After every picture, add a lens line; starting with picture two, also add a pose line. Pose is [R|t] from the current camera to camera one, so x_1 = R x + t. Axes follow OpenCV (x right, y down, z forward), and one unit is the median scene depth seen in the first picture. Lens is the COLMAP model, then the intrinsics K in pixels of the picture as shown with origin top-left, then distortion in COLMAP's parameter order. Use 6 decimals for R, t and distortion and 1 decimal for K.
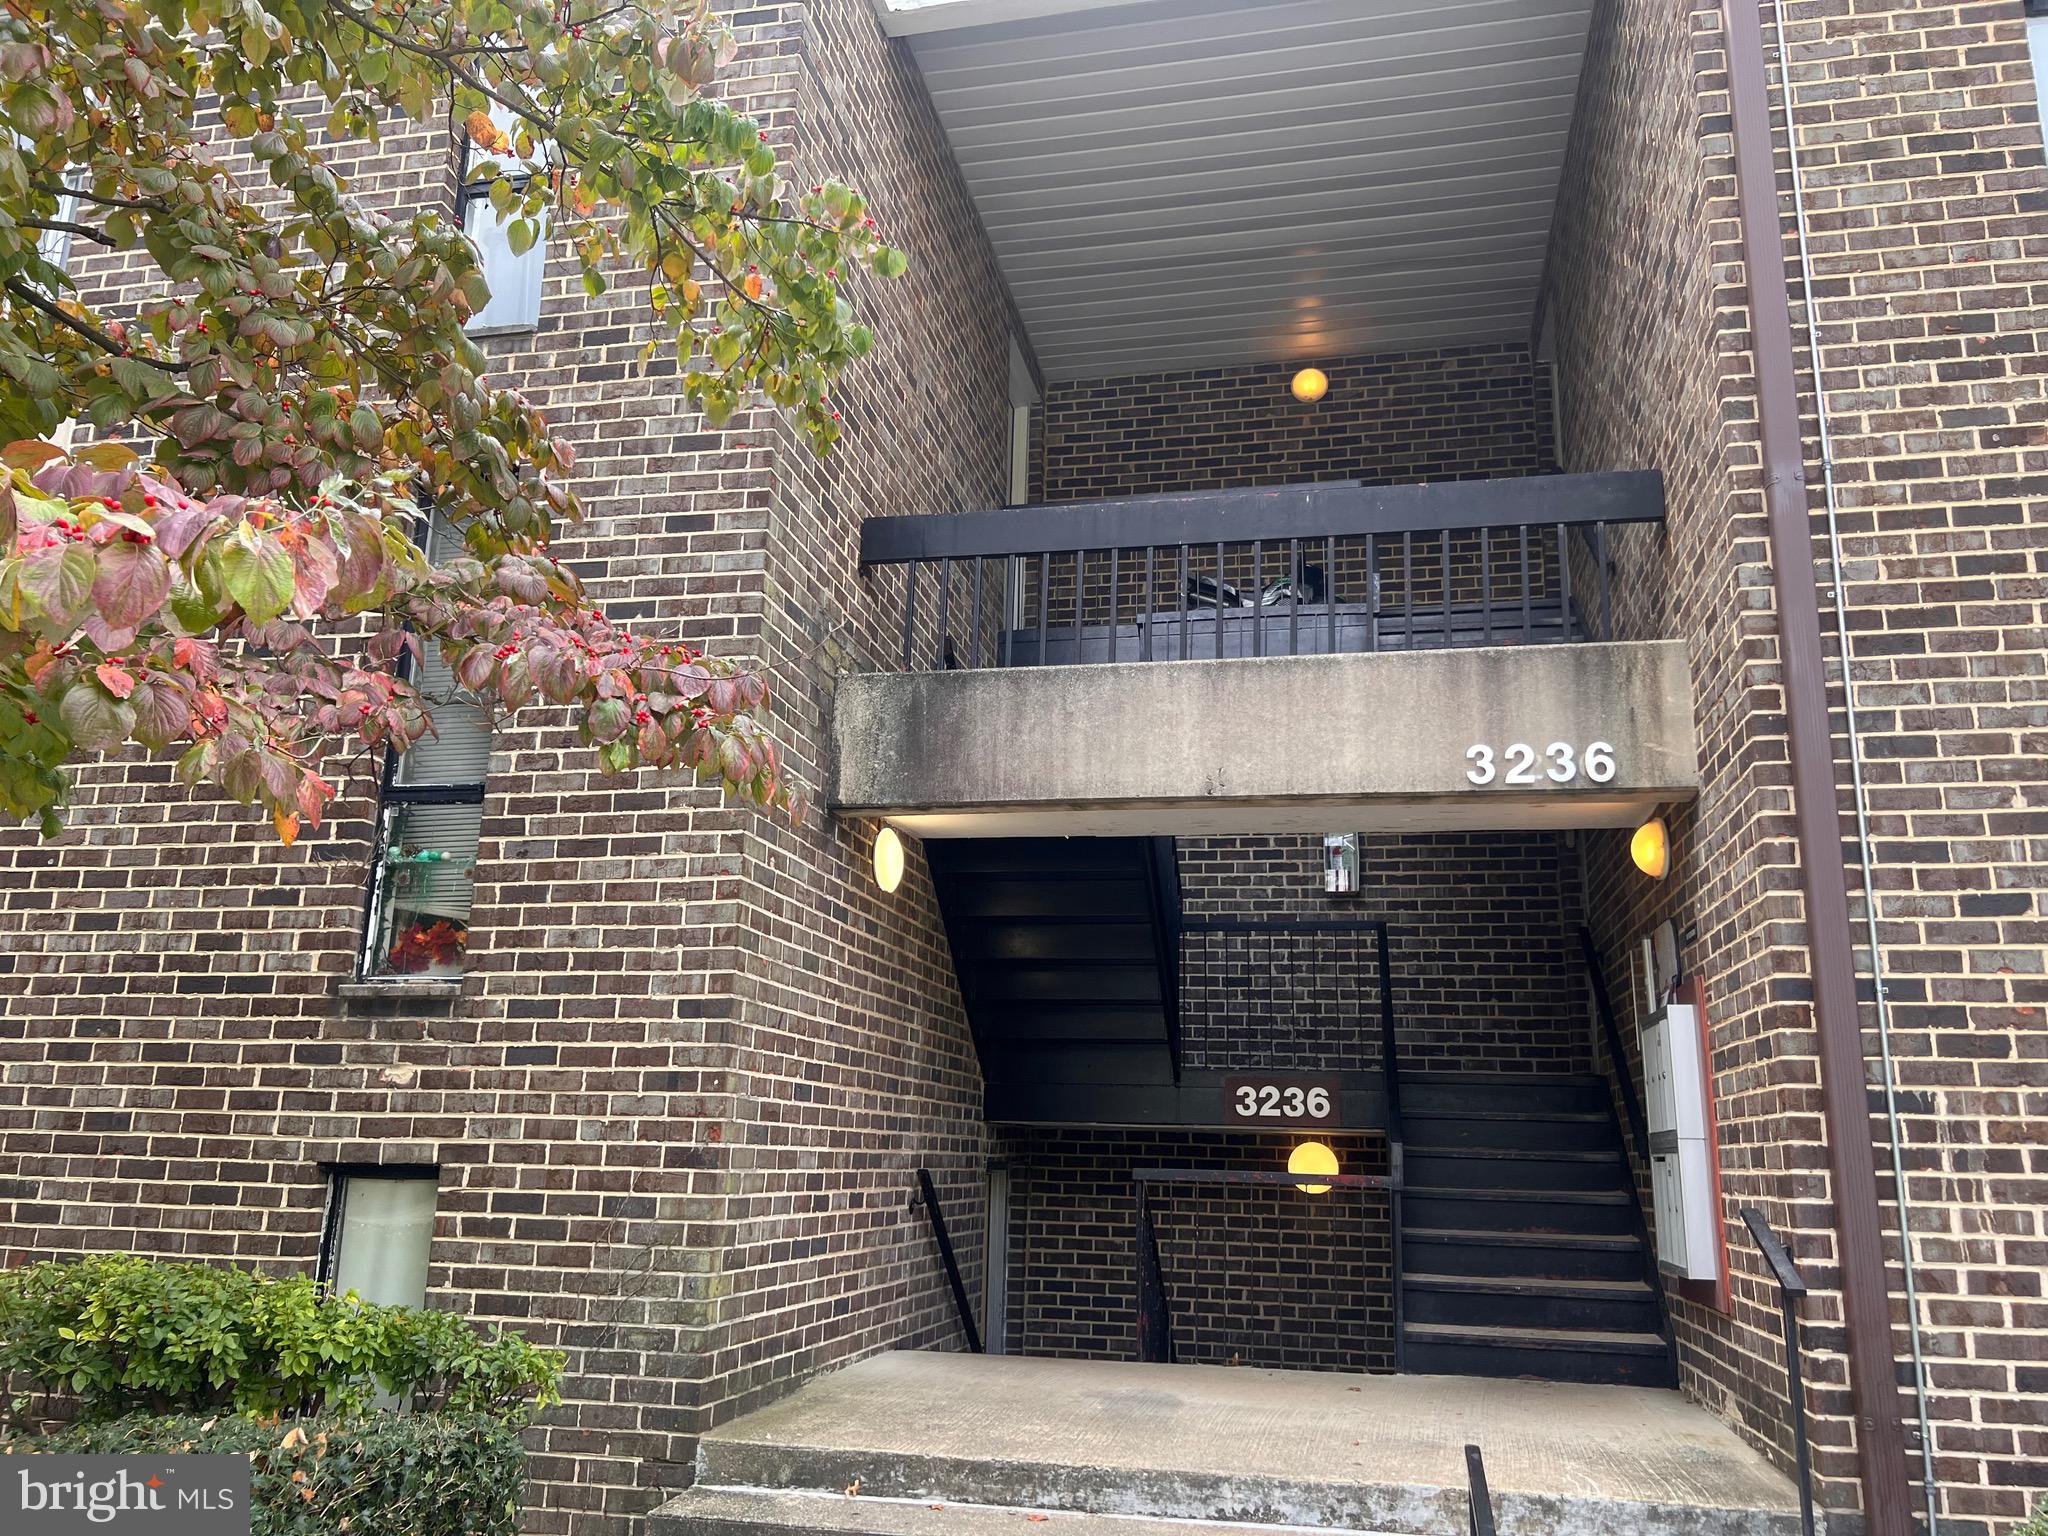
lens RADIAL K [[1551.6, 0, 1020.9], [0, 1551.6, 774.4], [0, 0, 1]] dist [0.053467, -0.065790]
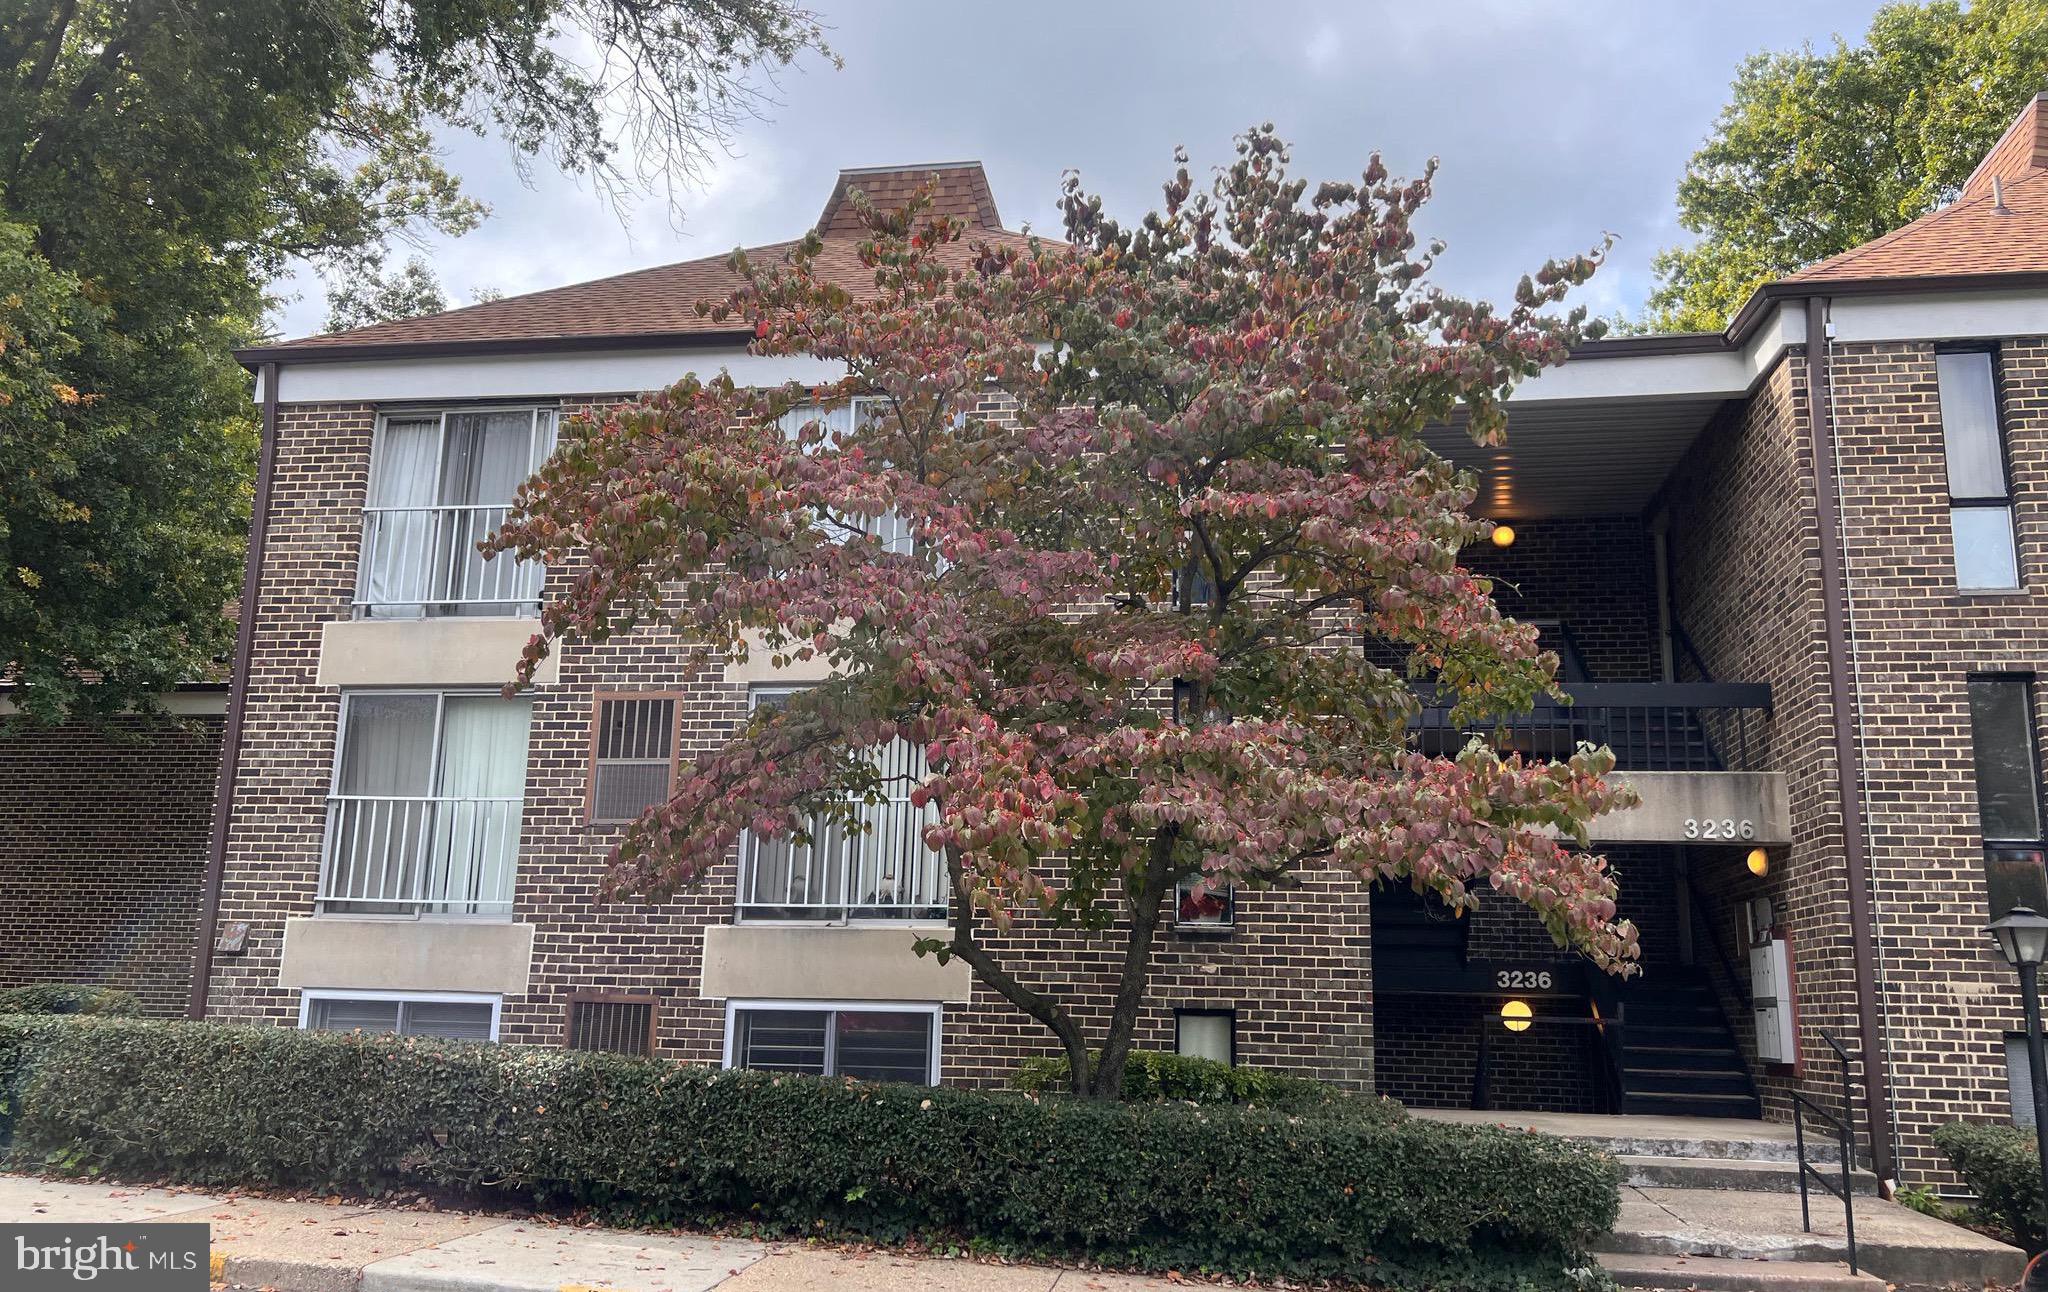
lens RADIAL K [[1542.4, 0, 988.5], [0, 1542.4, 687.4], [0, 0, 1]] dist [0.004419, -0.009753]
pose [[0.999012, 0.014147, 0.042122, -0.883188], [-0.015568, 0.999314, 0.033595, -0.296533], [-0.041618, -0.034218, 0.998547, -1.243946]]
